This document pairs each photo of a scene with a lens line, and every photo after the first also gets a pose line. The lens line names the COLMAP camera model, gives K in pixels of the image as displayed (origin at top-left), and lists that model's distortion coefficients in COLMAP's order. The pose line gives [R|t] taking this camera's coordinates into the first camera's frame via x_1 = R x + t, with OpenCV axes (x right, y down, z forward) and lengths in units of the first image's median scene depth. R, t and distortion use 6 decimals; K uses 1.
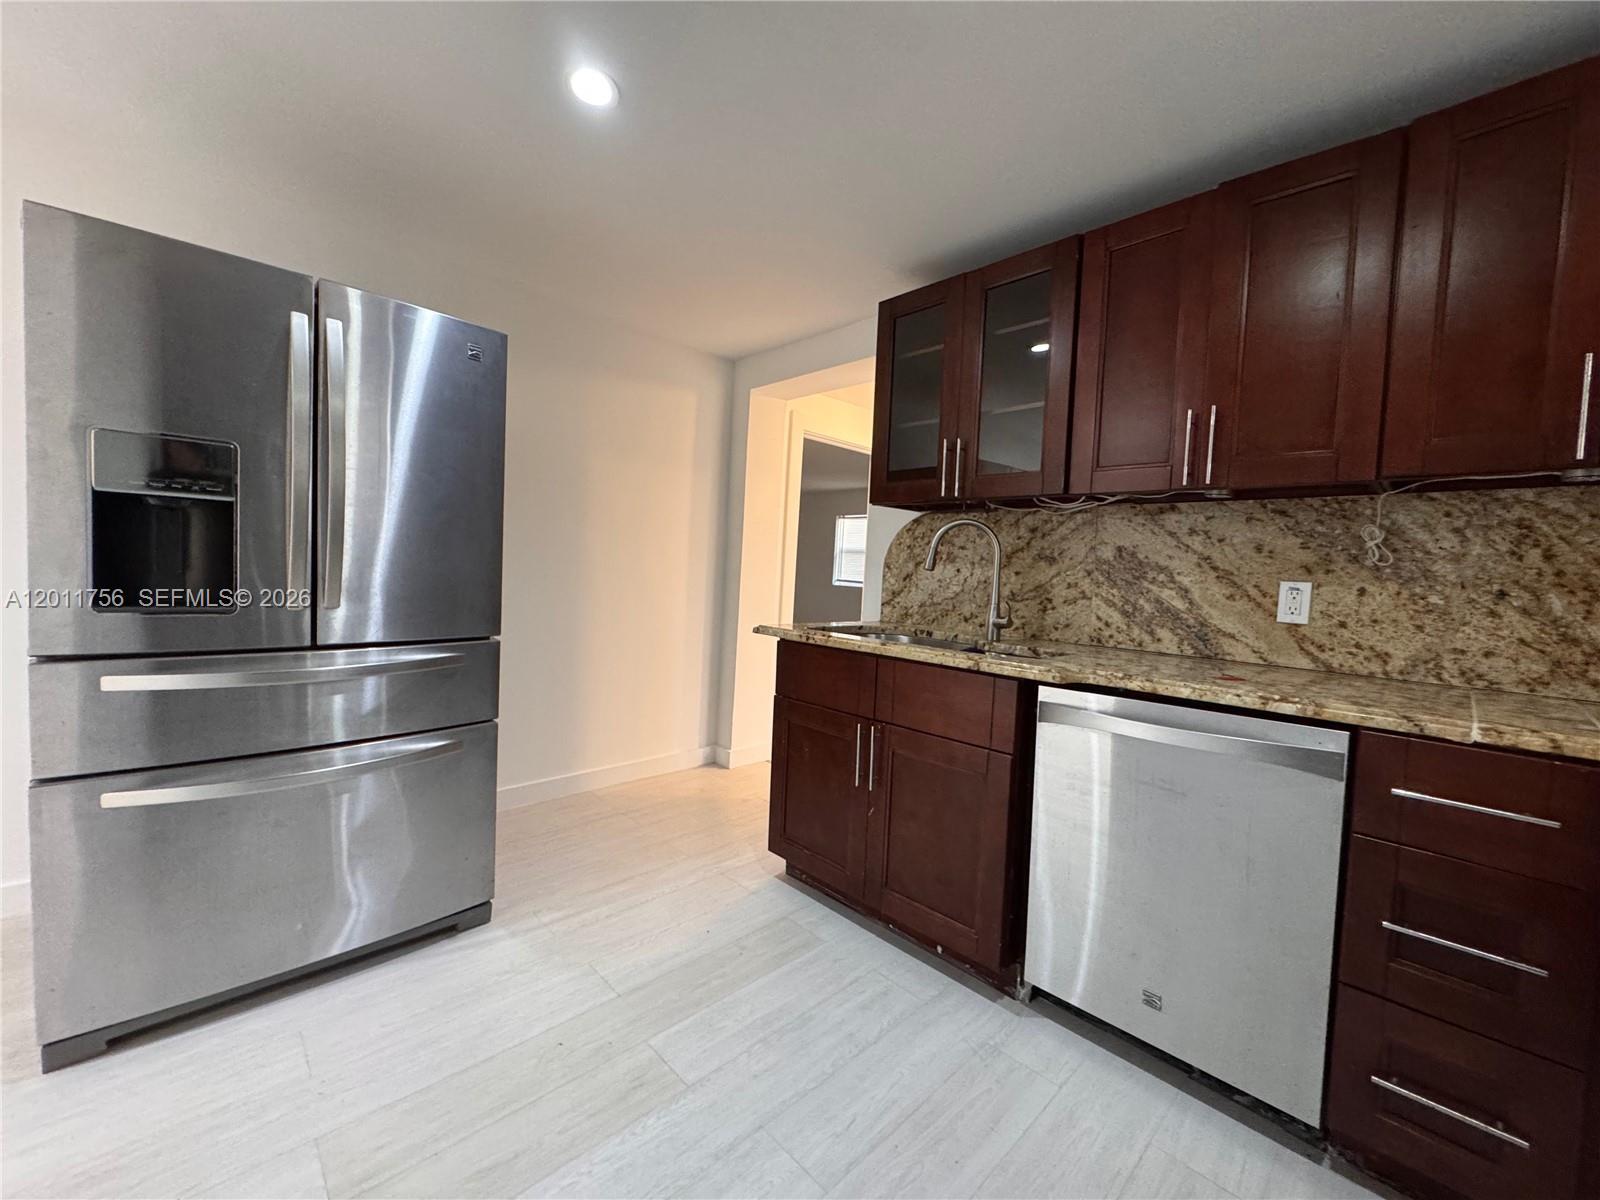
lens RADIAL K [[639.9, 0, 798.0], [0, 639.9, 599.1], [0, 0, 1]] dist [-0.004367, 0.000367]
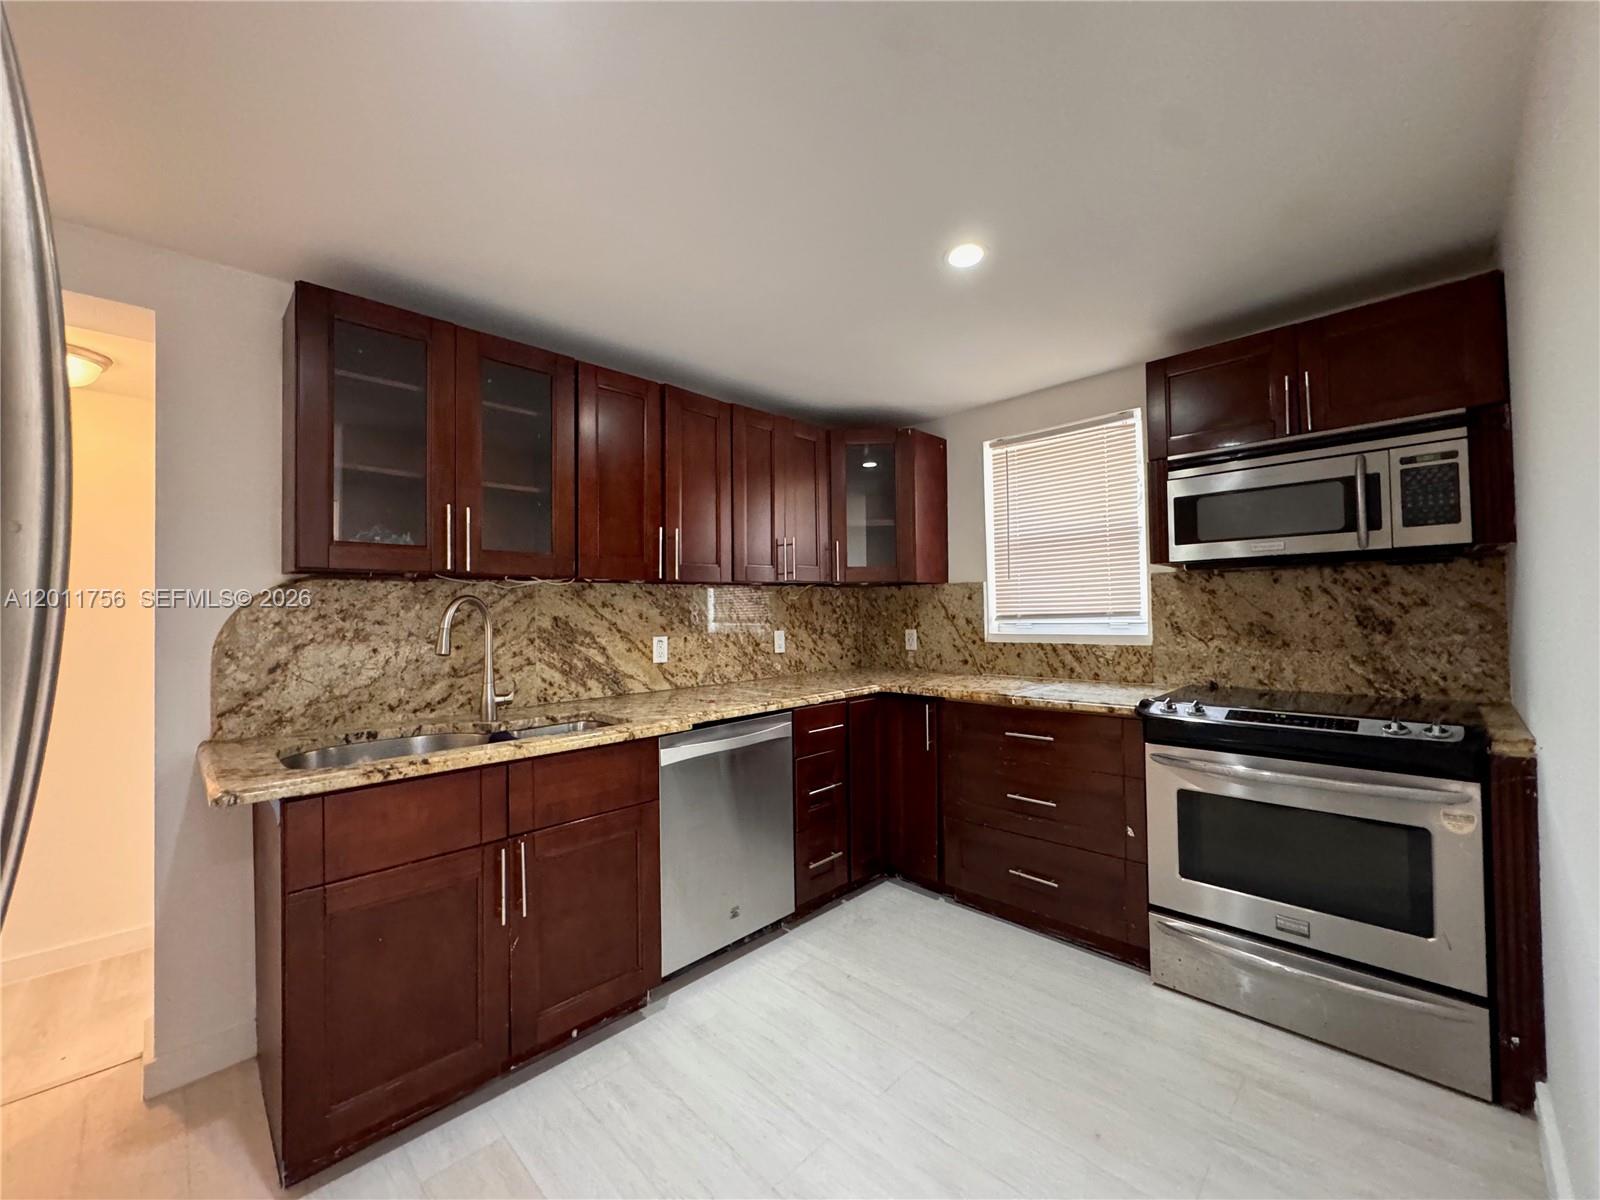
lens RADIAL K [[639.9, 0, 798.0], [0, 639.9, 599.1], [0, 0, 1]] dist [-0.004367, 0.000367]
pose [[-0.022932, -0.029975, 0.999288, -0.736739], [0.057118, 0.997878, 0.031243, -0.135153], [-0.998104, 0.057794, -0.021171, 0.613356]]
